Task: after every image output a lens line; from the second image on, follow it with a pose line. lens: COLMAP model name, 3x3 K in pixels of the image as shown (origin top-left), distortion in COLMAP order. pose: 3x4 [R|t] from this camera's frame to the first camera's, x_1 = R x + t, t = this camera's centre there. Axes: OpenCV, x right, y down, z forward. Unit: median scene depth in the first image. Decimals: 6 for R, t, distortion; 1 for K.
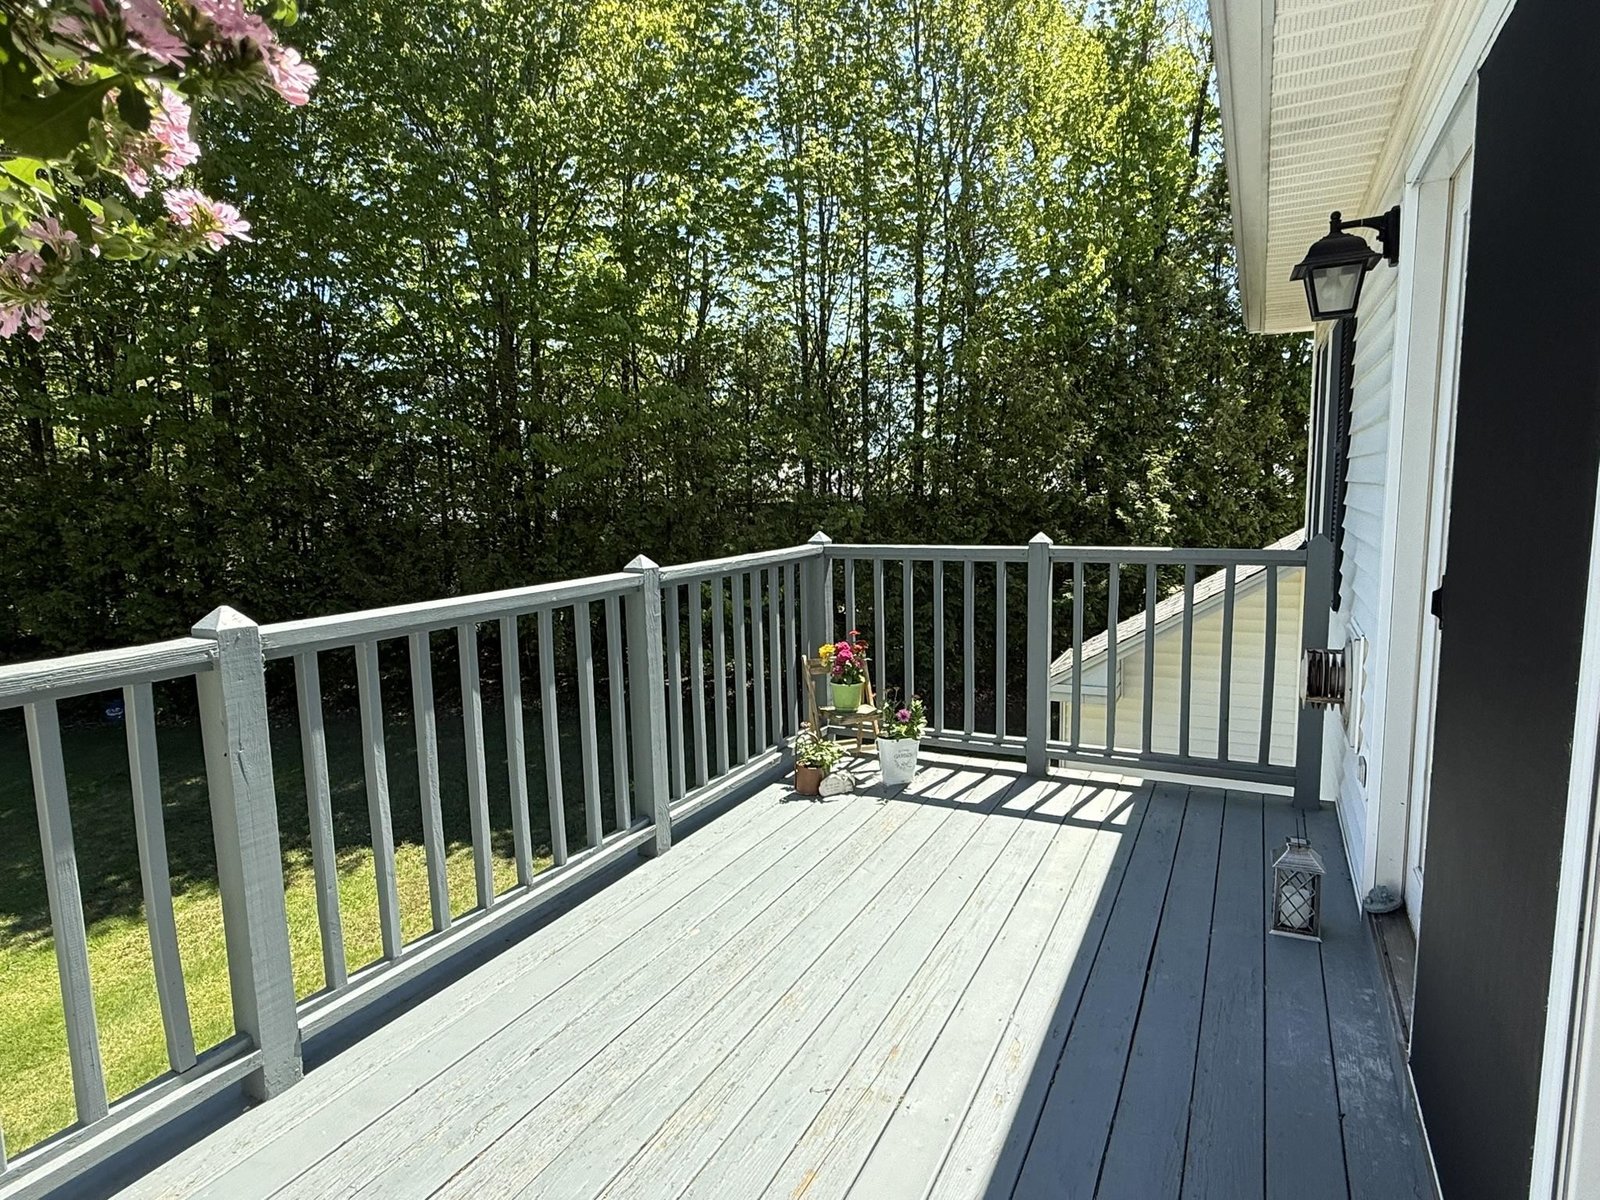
lens RADIAL K [[888.4, 0, 794.5], [0, 888.4, 602.7], [0, 0, 1]] dist [-0.003638, 0.001962]
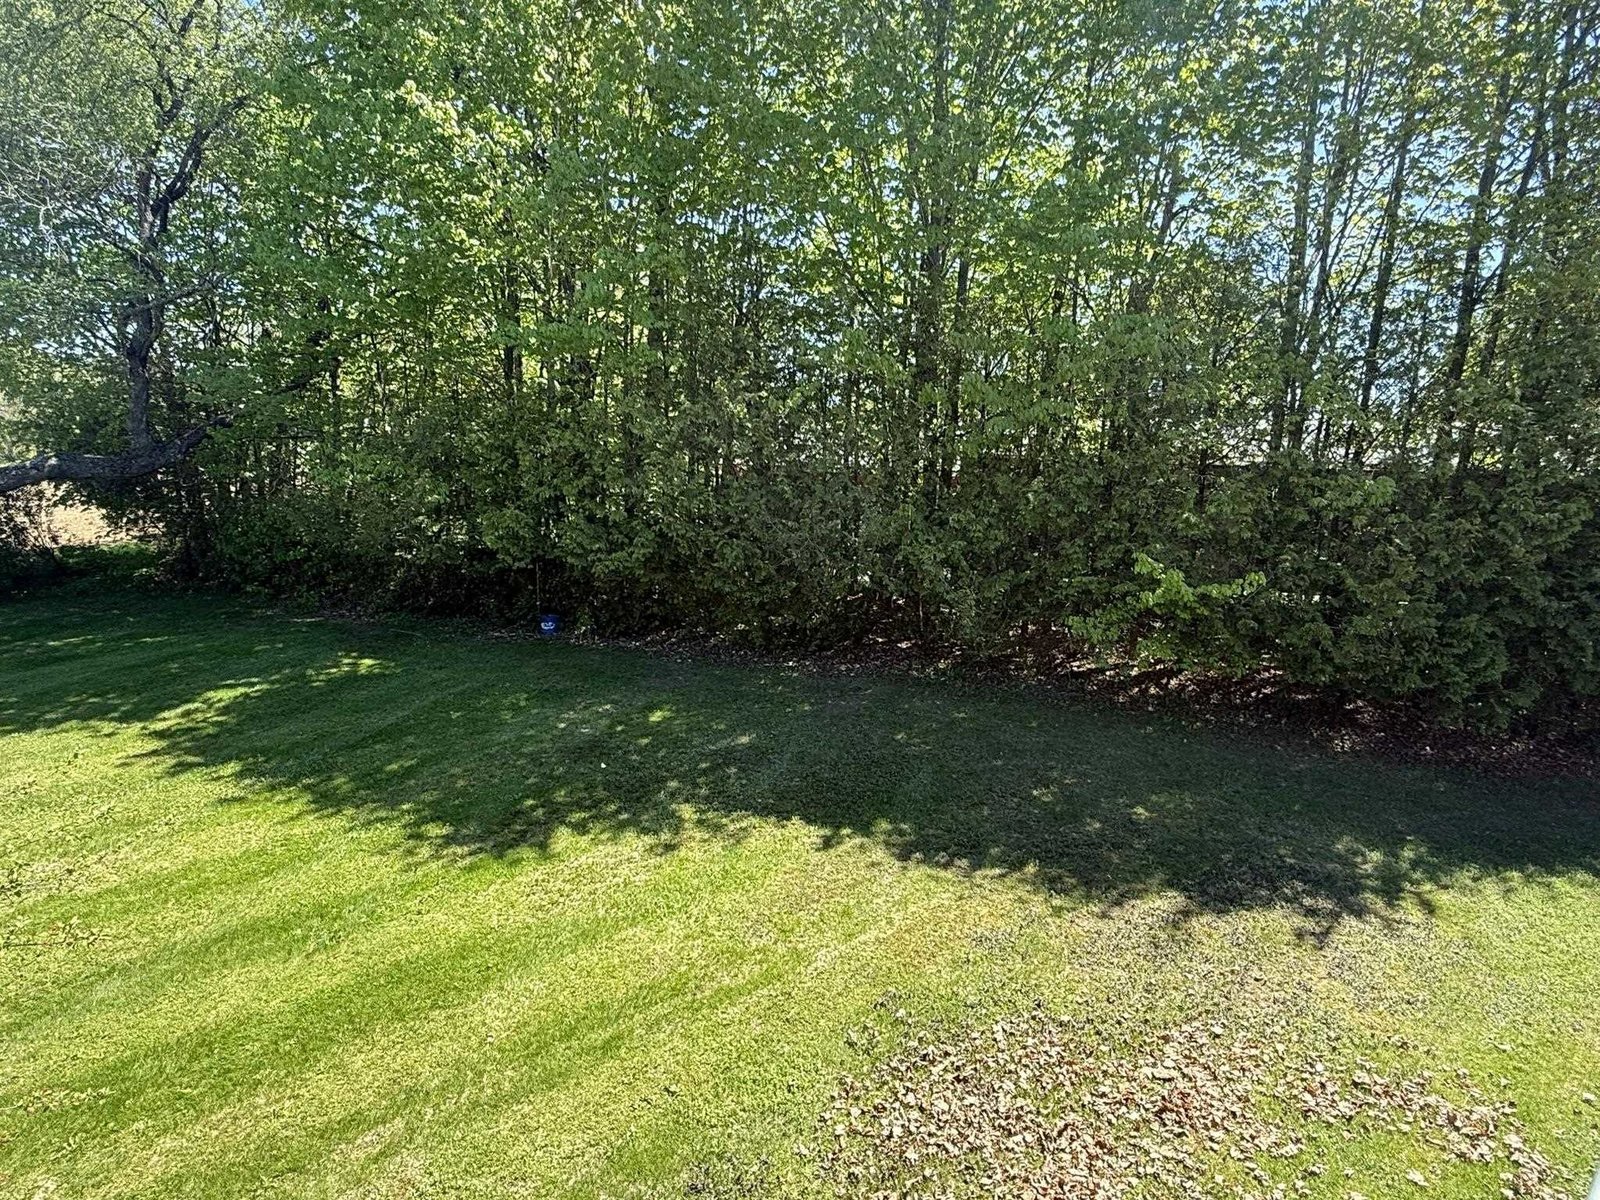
lens RADIAL K [[888.4, 0, 801.1], [0, 888.4, 604.3], [0, 0, 1]] dist [-0.003638, 0.001962]
pose [[0.921419, 0.115730, -0.370936, -0.091160], [-0.096231, 0.992843, 0.070721, -0.008794], [0.376466, -0.029468, 0.925962, 0.125667]]
